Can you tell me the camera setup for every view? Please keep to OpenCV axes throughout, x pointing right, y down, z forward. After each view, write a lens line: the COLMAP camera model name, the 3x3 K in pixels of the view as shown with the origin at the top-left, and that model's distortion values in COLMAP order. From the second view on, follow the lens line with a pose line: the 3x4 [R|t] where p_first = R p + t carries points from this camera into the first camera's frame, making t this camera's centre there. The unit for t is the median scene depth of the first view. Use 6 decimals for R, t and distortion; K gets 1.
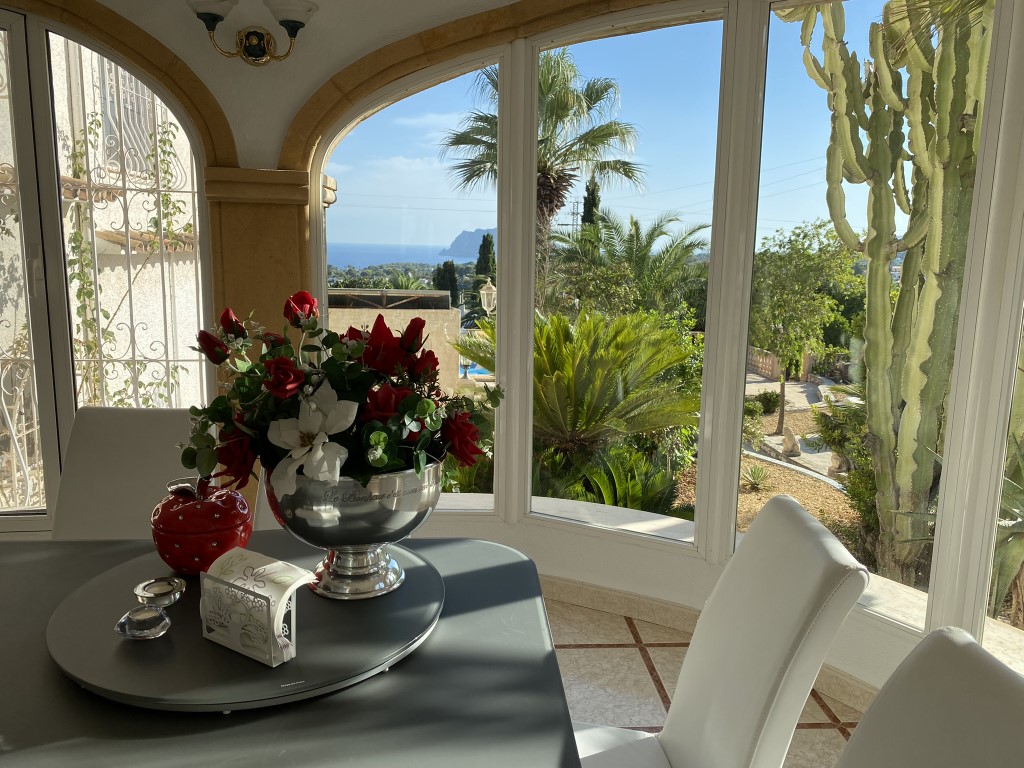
lens RADIAL K [[790.8, 0, 512.0], [0, 790.8, 363.3], [0, 0, 1]] dist [0.012966, 0.008675]
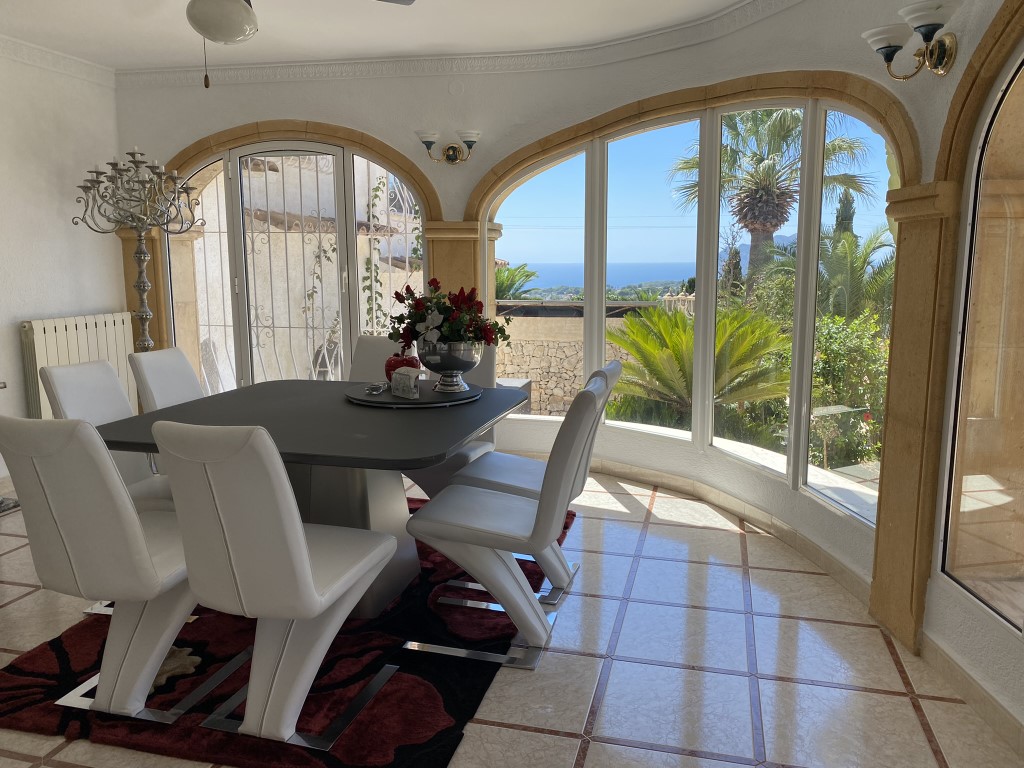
lens RADIAL K [[781.2, 0, 511.2], [0, 781.2, 387.4], [0, 0, 1]] dist [0.005930, -0.003579]
pose [[0.947647, 0.026835, -0.318190, 0.381877], [-0.024224, 0.999633, 0.012160, 0.108955], [0.318399, -0.003816, 0.947949, -0.648354]]
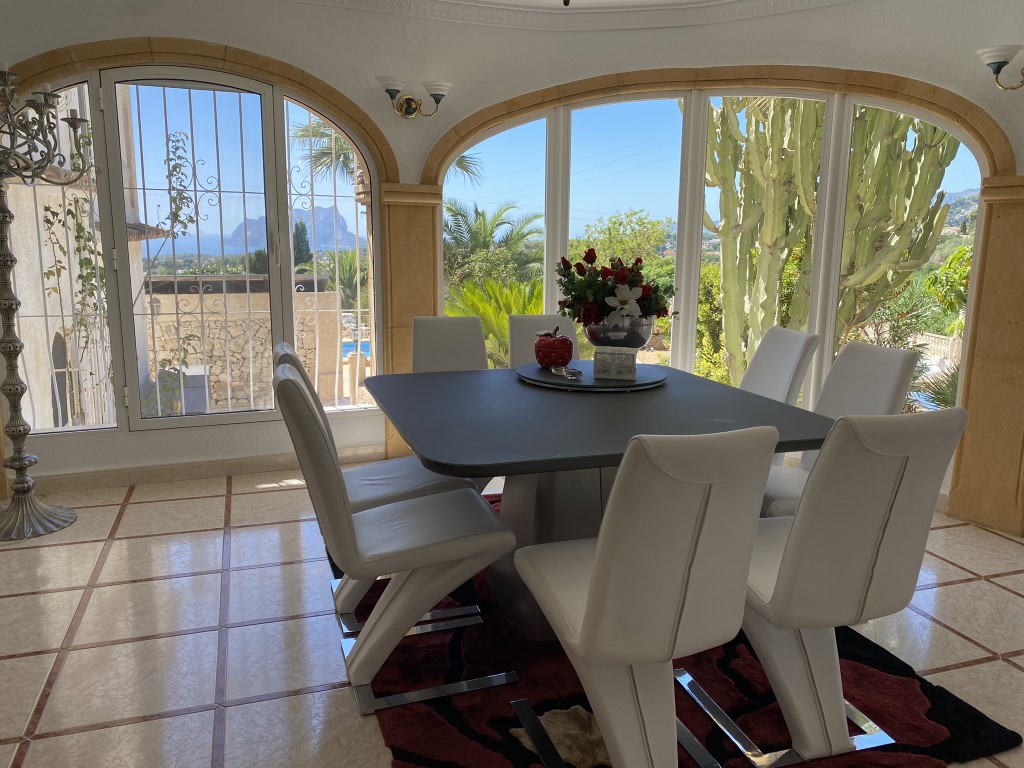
lens RADIAL K [[777.3, 0, 512.0], [0, 777.3, 384.0], [0, 0, 1]] dist [0.003173, -0.003464]
pose [[0.969111, -0.059125, 0.239432, -0.516611], [0.049072, 0.997654, 0.047738, 0.092758], [-0.241693, -0.034514, 0.969739, -0.585828]]
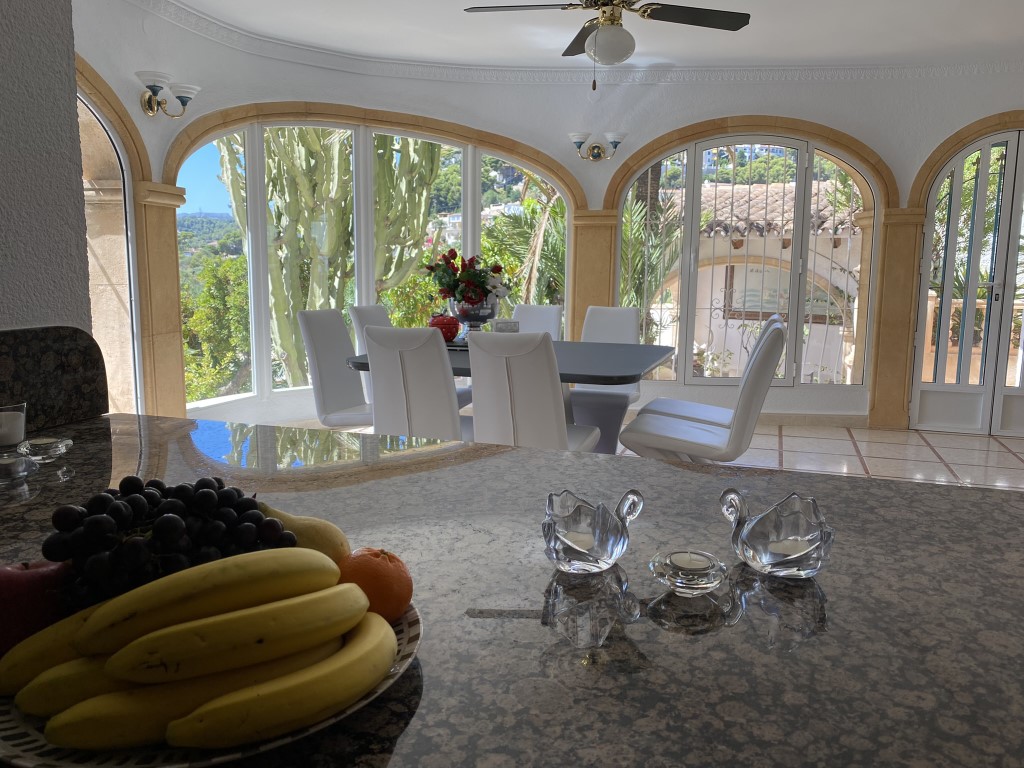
lens RADIAL K [[794.0, 0, 512.0], [0, 794.0, 384.0], [0, 0, 1]] dist [0.007911, 0.001757]
pose [[0.401091, -0.150329, 0.903619, -1.486896], [0.137545, 0.985142, 0.102840, 0.073364], [-0.905653, 0.083040, 0.415809, -0.233860]]
